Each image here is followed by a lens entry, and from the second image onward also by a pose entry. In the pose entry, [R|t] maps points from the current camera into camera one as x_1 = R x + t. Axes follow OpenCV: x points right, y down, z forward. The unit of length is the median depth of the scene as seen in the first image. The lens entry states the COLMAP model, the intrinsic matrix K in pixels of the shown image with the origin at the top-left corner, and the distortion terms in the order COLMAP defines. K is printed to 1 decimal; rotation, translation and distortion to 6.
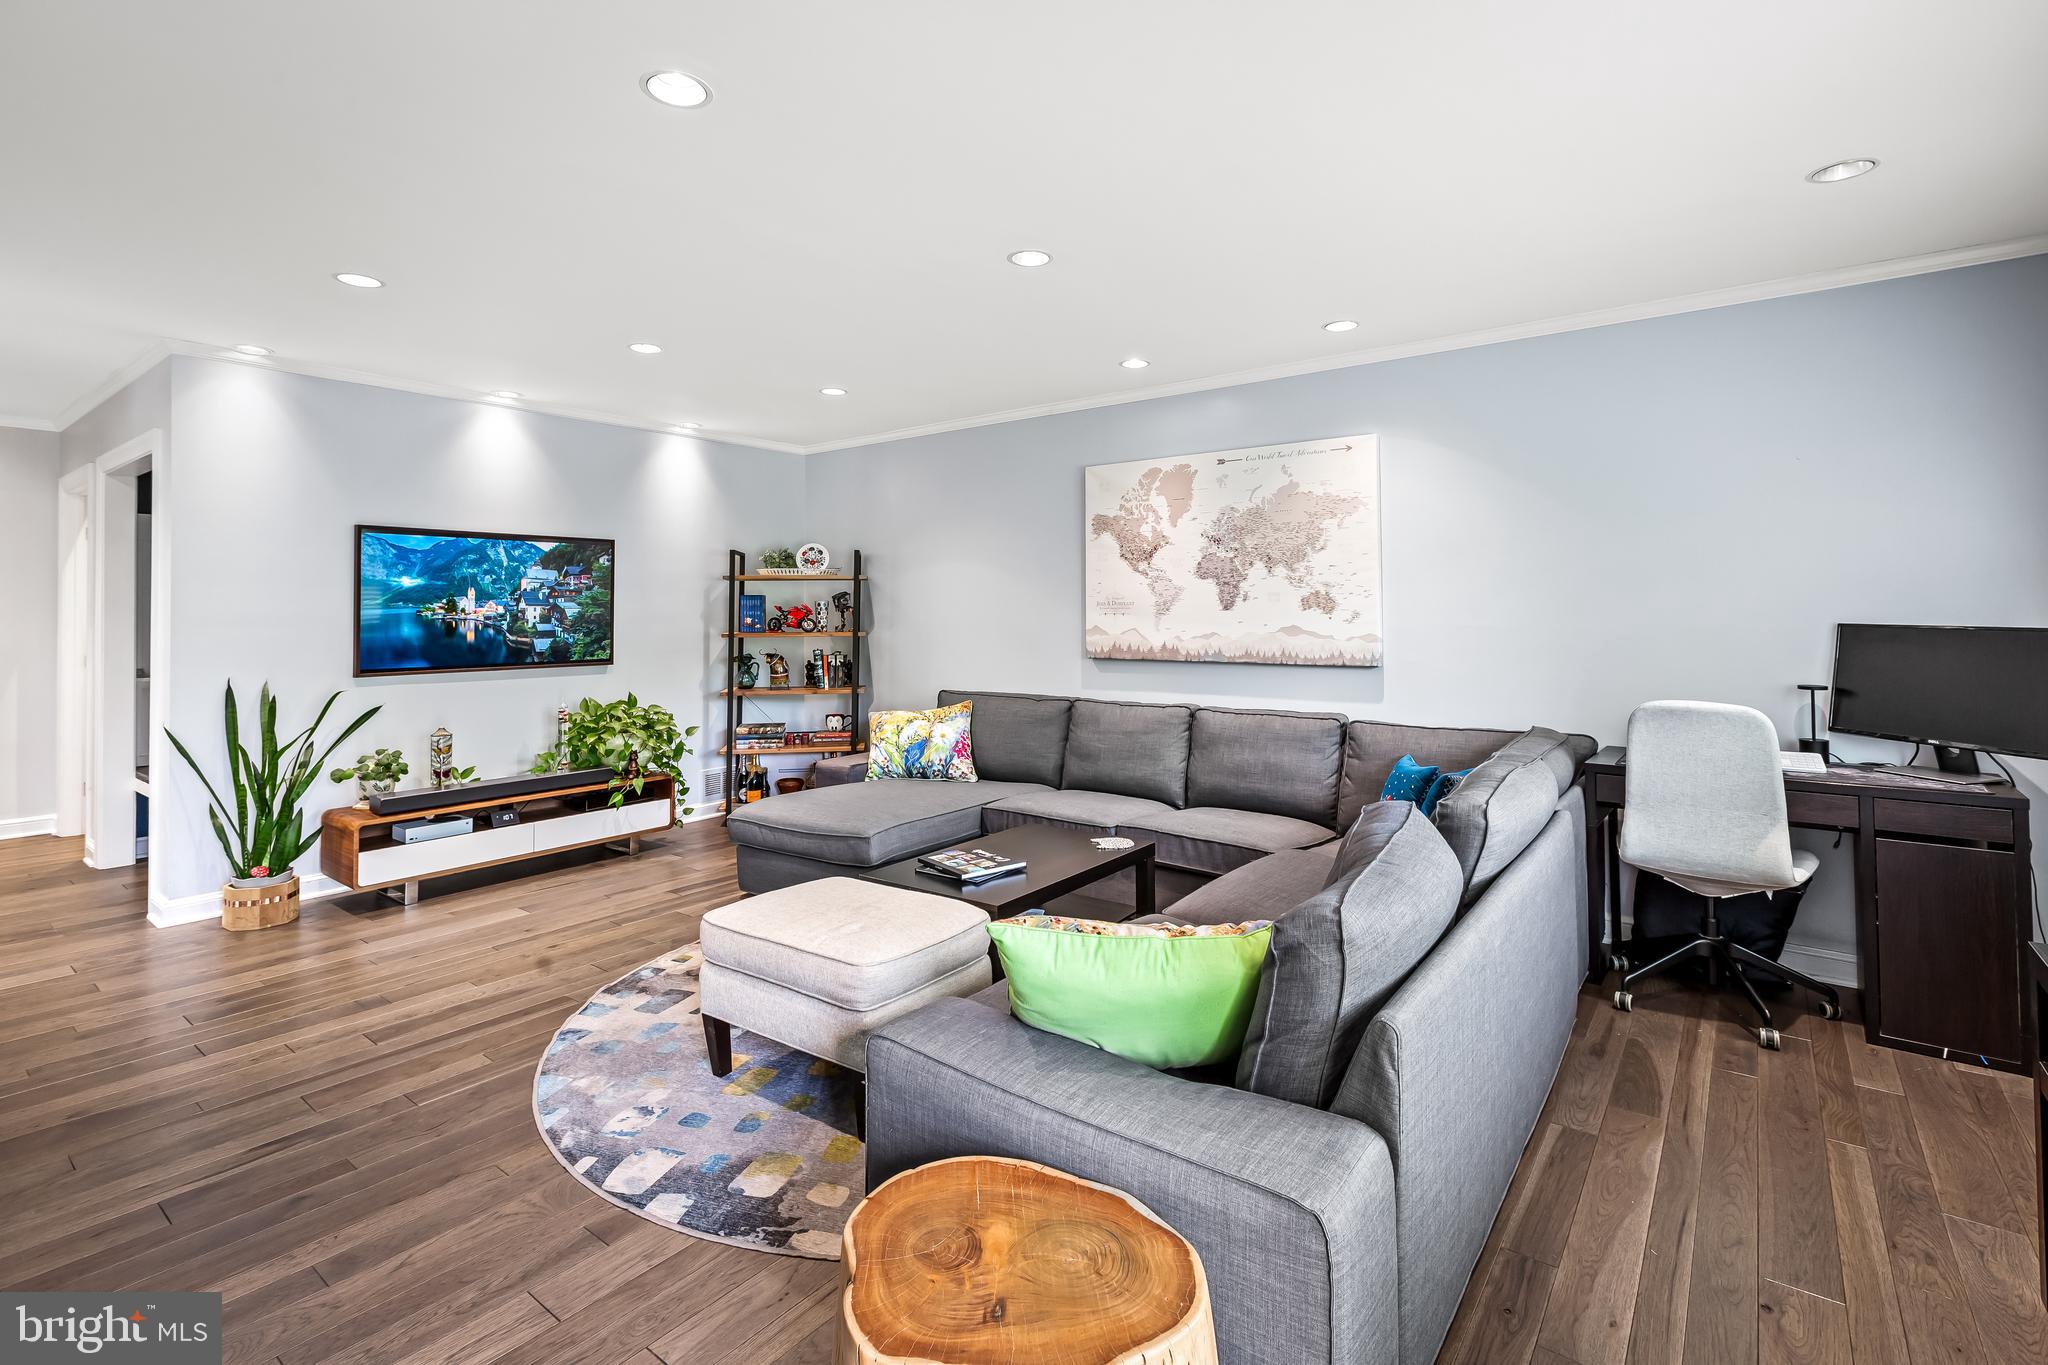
lens RADIAL K [[935.2, 0, 1033.9], [0, 935.2, 611.5], [0, 0, 1]] dist [-0.001285, 0.000723]
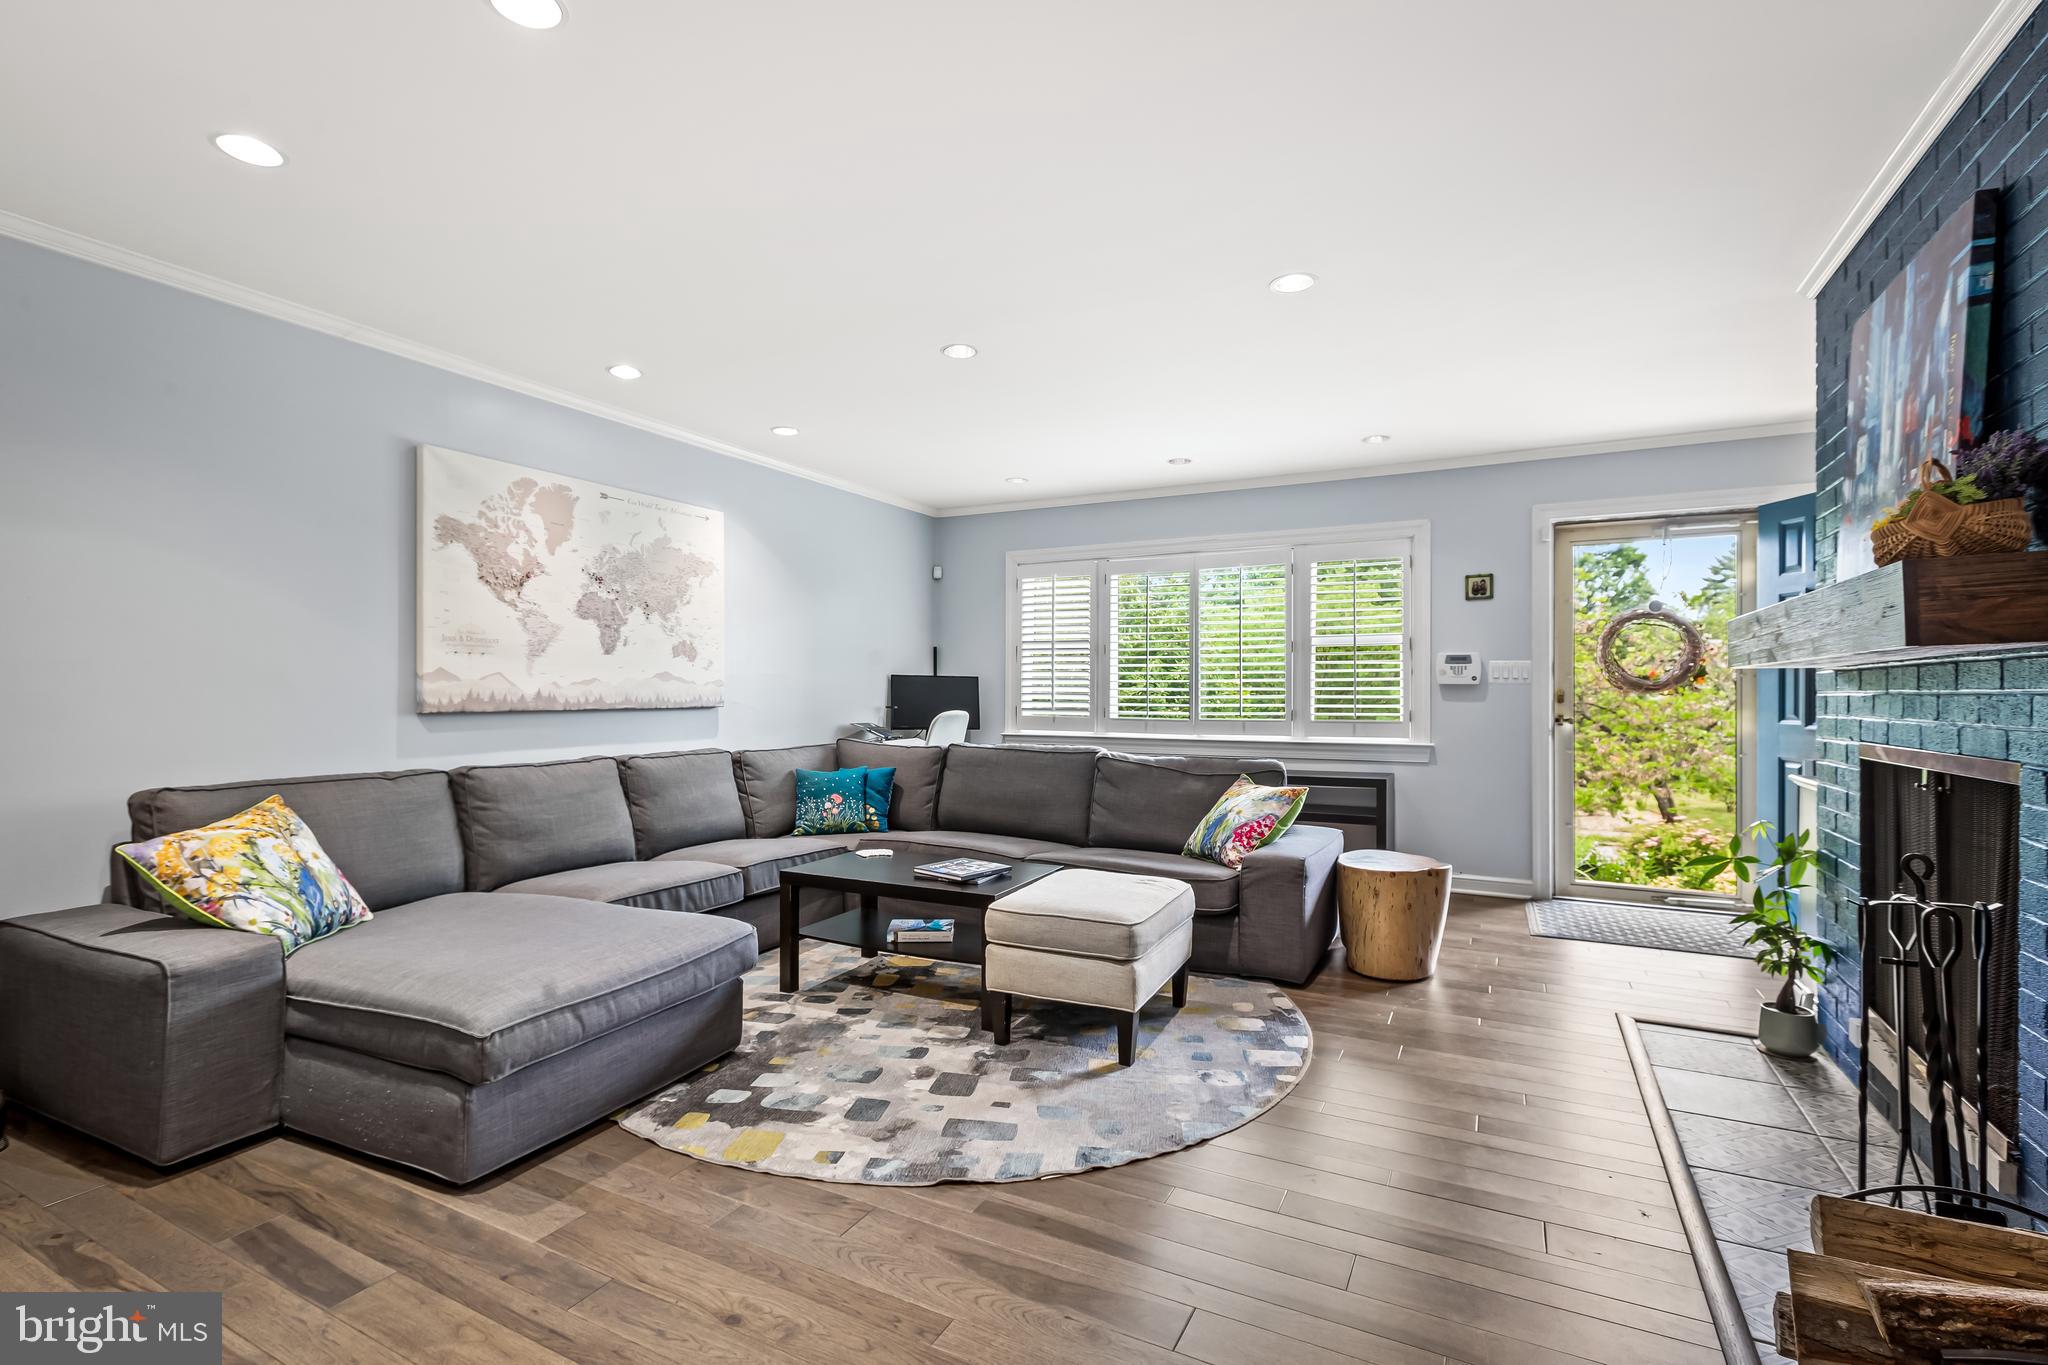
lens RADIAL K [[935.2, 0, 1017.2], [0, 935.2, 680.6], [0, 0, 1]] dist [-0.001285, 0.000723]
pose [[-0.163028, 0.013860, 0.986524, -0.867927], [-0.002639, 0.999892, -0.014484, 0.041196], [-0.986618, -0.004964, -0.162974, 0.814864]]
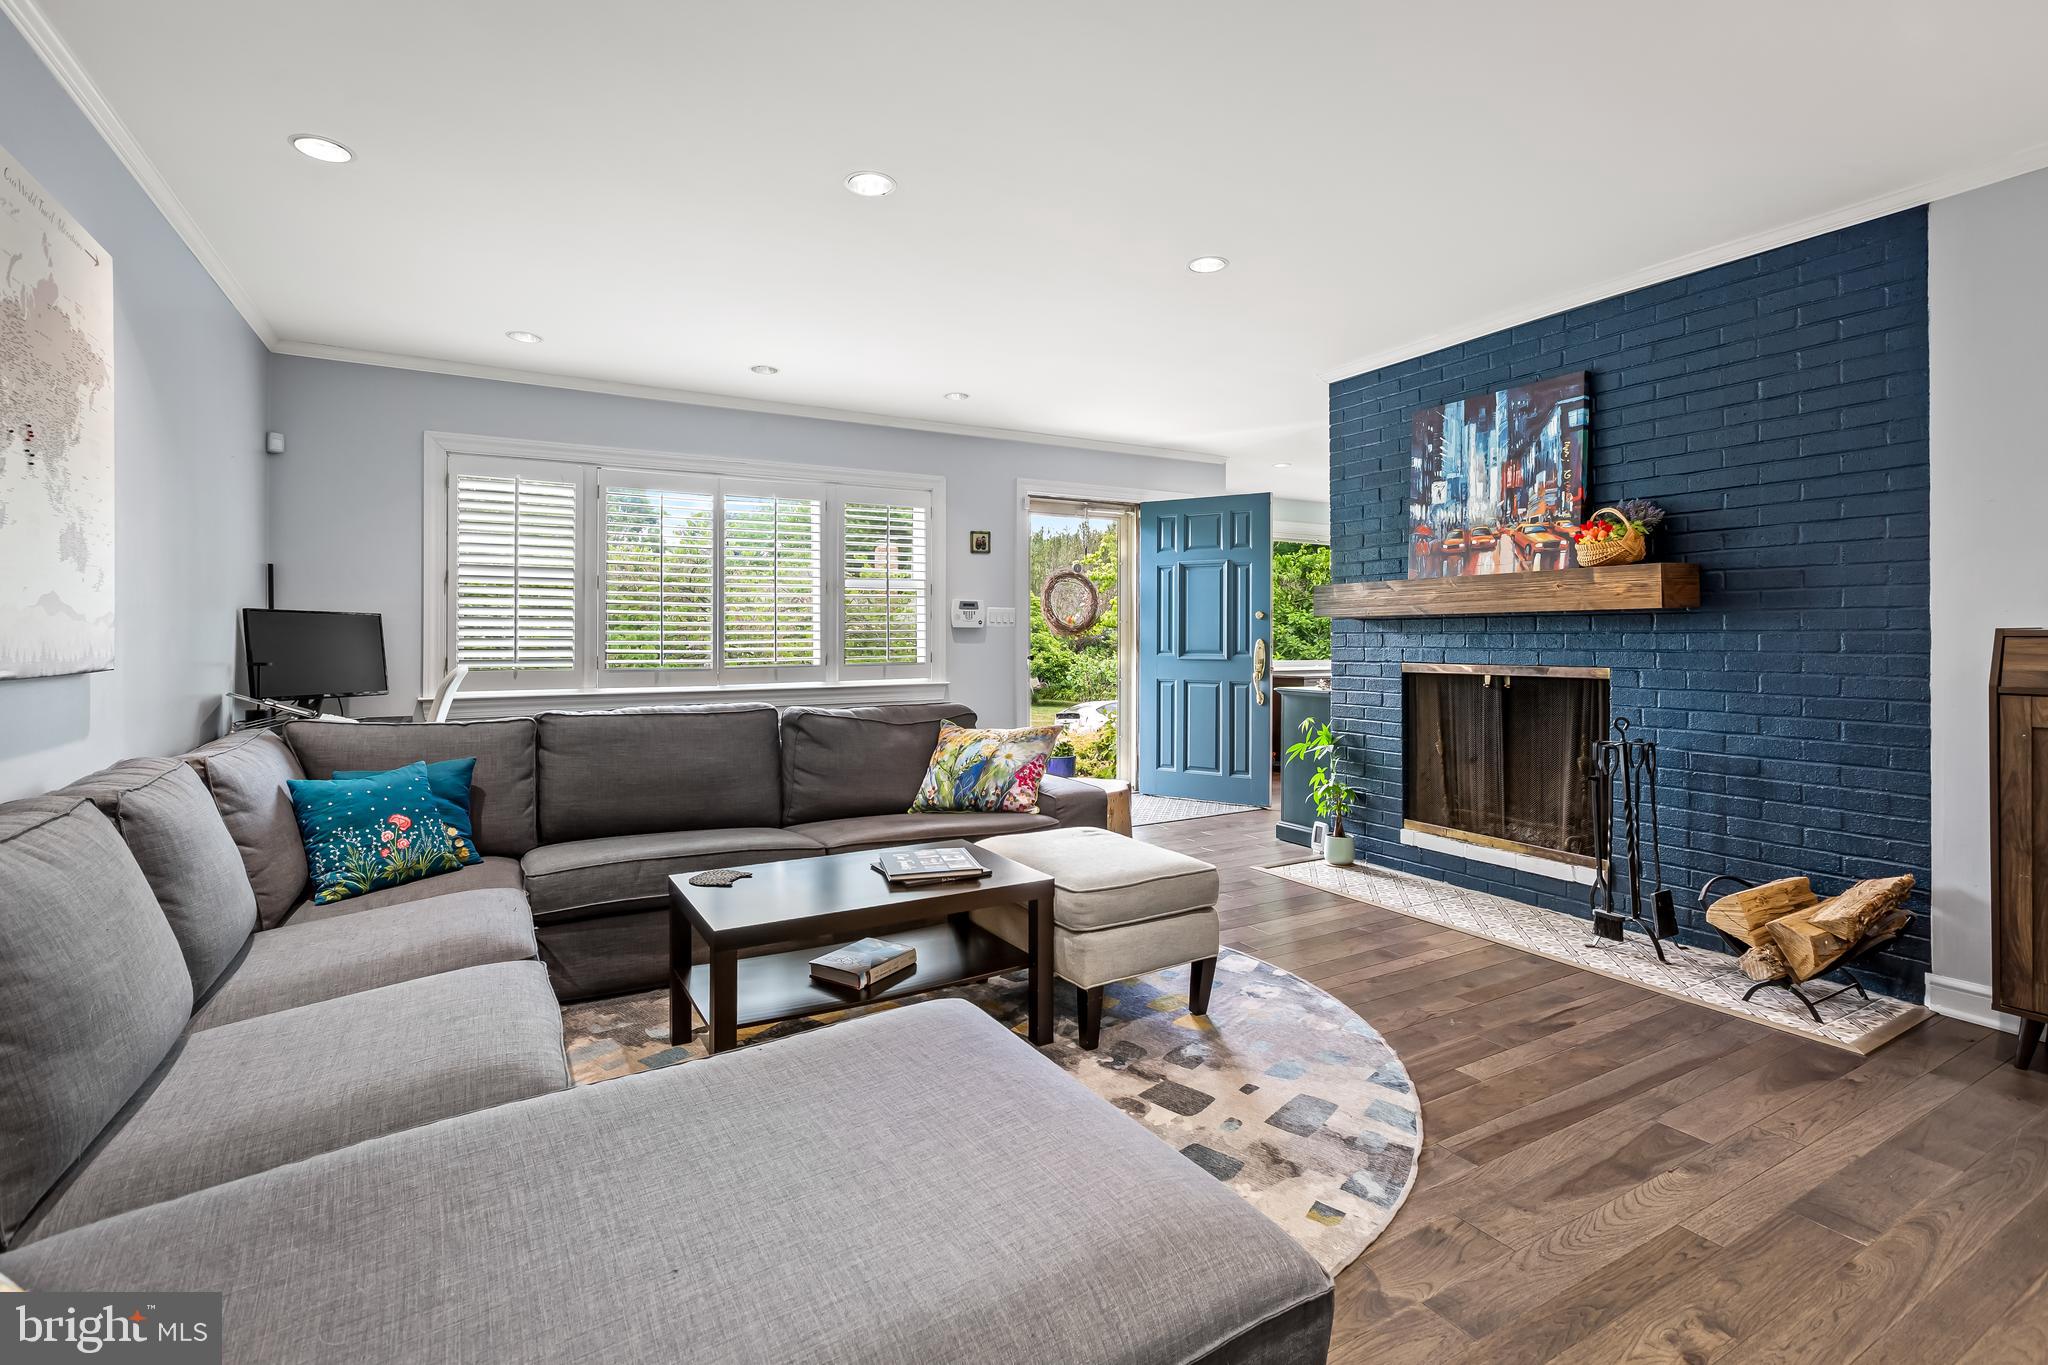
lens RADIAL K [[935.2, 0, 1016.8], [0, 935.2, 624.5], [0, 0, 1]] dist [-0.001285, 0.000723]
pose [[-0.918538, 0.010155, 0.395203, -0.355511], [0.005067, 0.999890, -0.013916, 0.041733], [-0.395301, -0.010780, -0.918488, 1.288843]]
